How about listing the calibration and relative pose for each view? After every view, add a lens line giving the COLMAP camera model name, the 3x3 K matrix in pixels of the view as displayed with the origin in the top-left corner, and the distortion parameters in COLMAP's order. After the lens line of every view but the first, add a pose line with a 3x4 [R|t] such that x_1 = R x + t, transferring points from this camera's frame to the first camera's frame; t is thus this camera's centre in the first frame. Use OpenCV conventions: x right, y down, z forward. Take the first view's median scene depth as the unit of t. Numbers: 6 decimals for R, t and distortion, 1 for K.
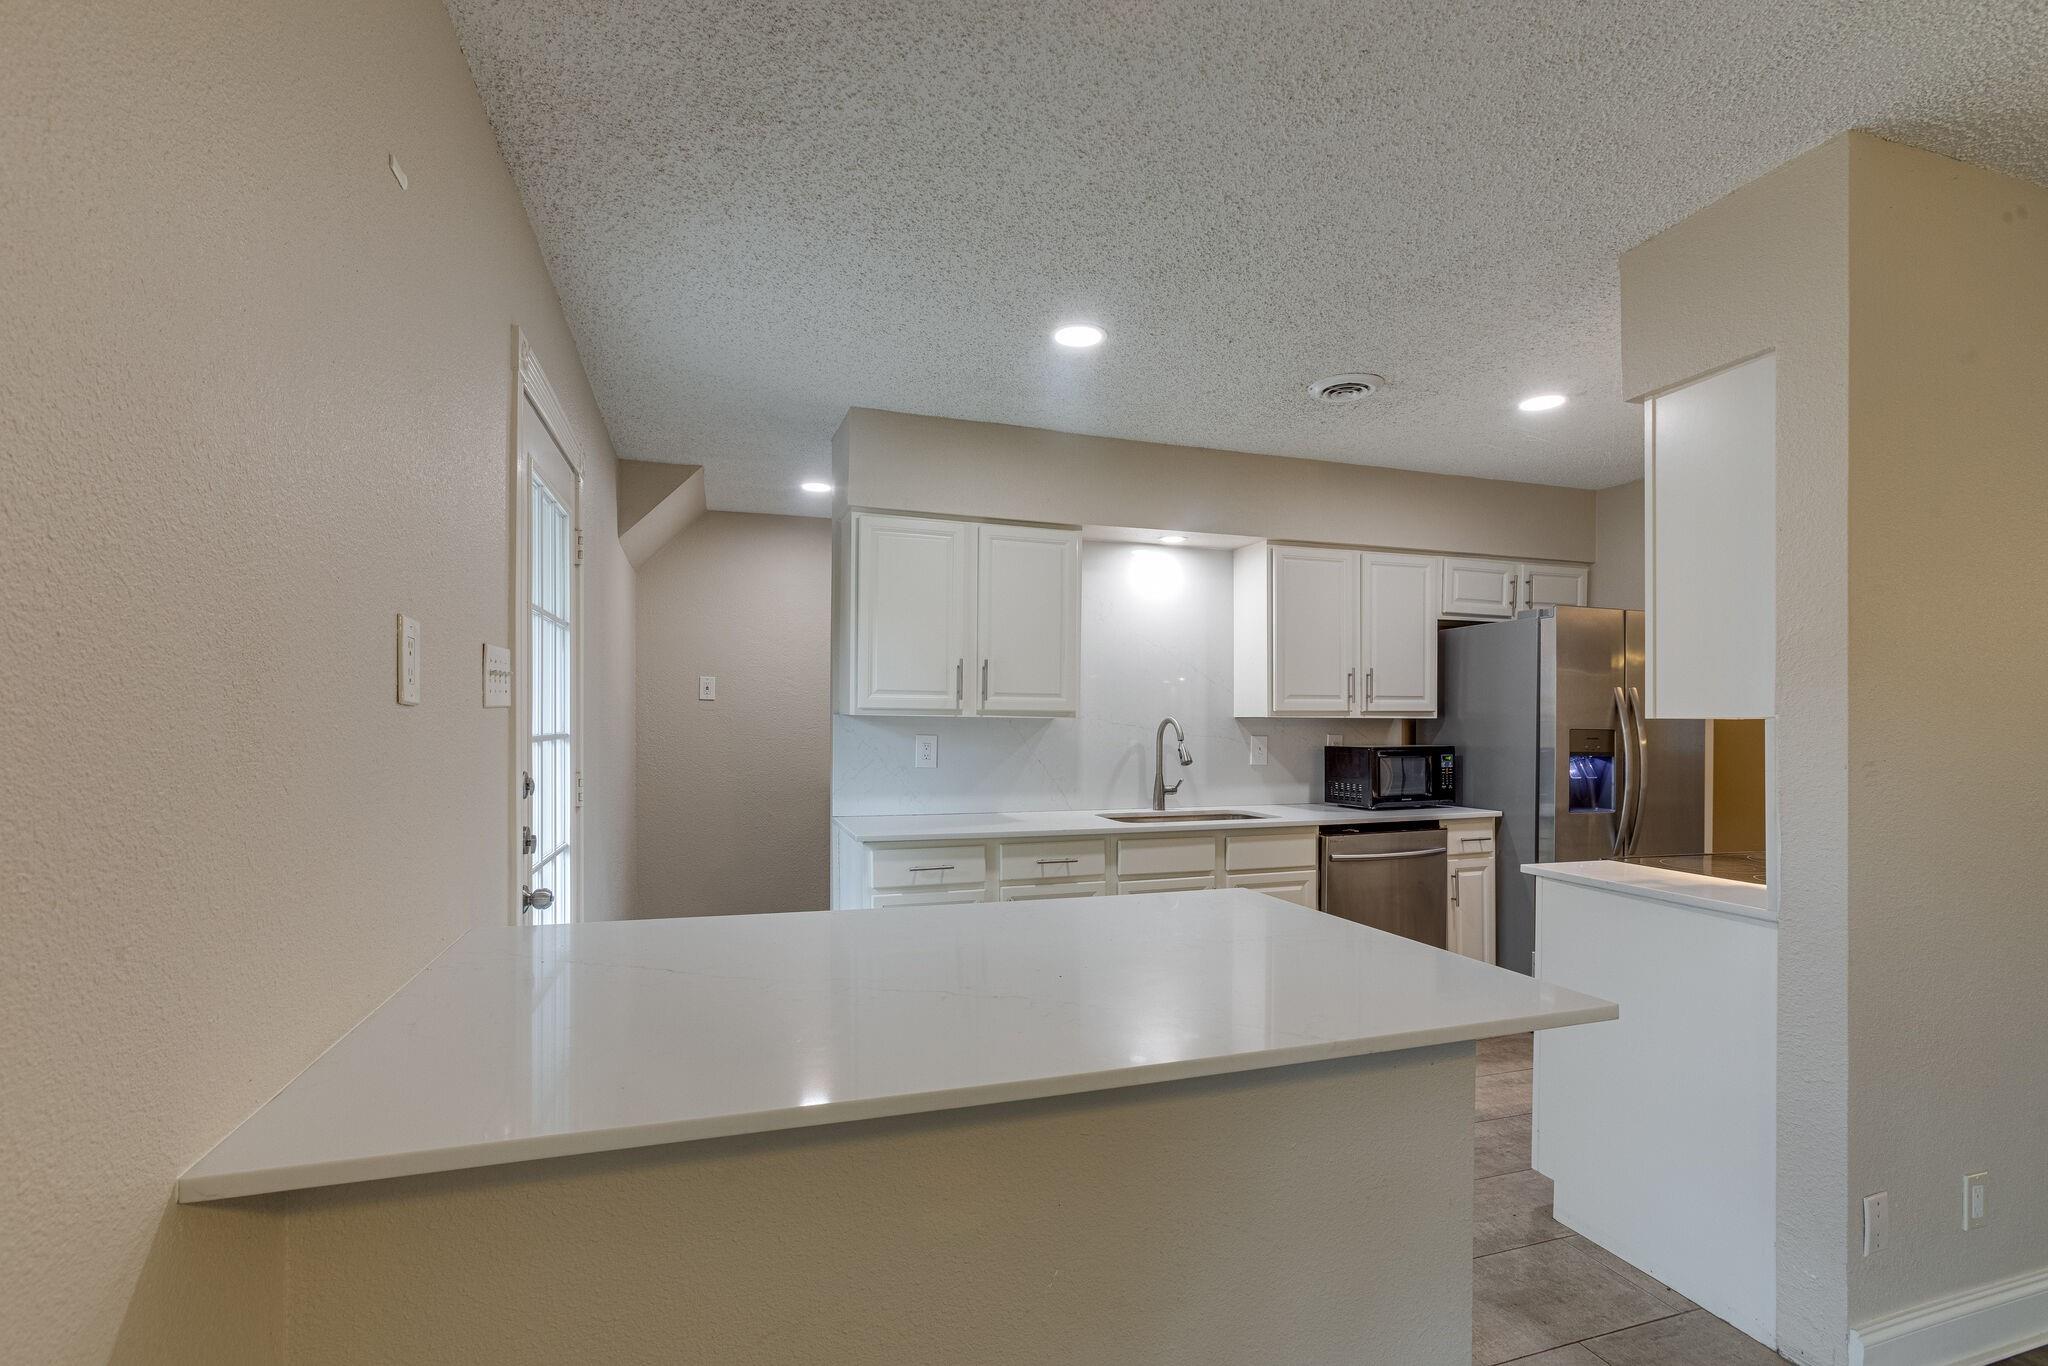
lens RADIAL K [[917.4, 0, 1004.8], [0, 917.4, 723.0], [0, 0, 1]] dist [-0.003146, 0.006003]
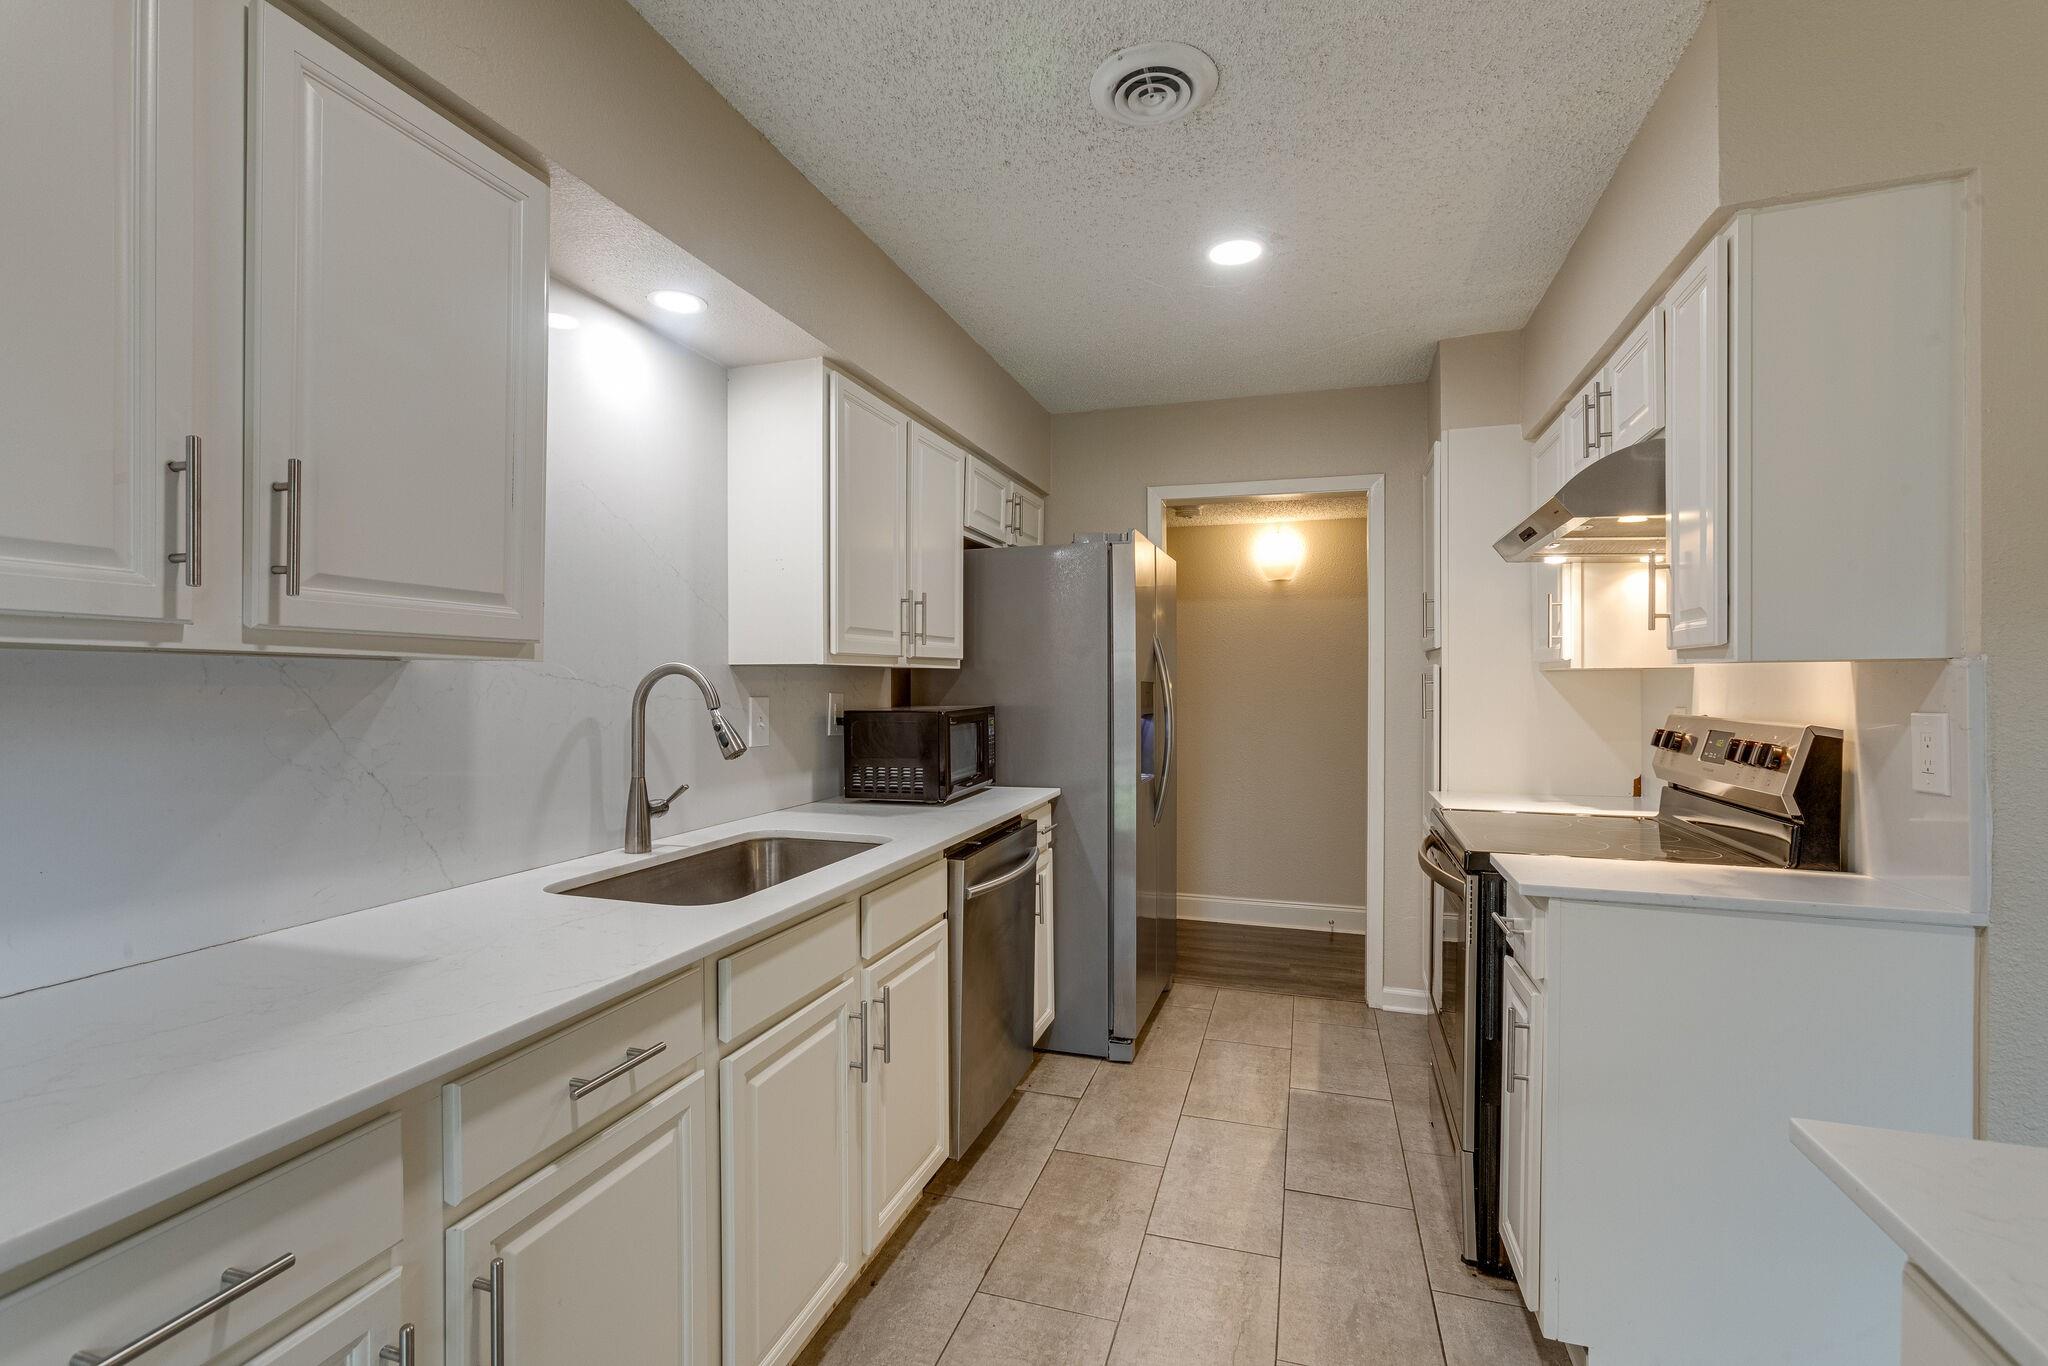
lens RADIAL K [[917.4, 0, 1013.0], [0, 917.4, 686.7], [0, 0, 1]] dist [-0.003146, 0.006003]
pose [[0.592025, -0.008744, 0.805872, -0.109449], [0.002442, 0.999956, 0.009056, 0.003015], [-0.805916, -0.003393, 0.592020, 0.560700]]
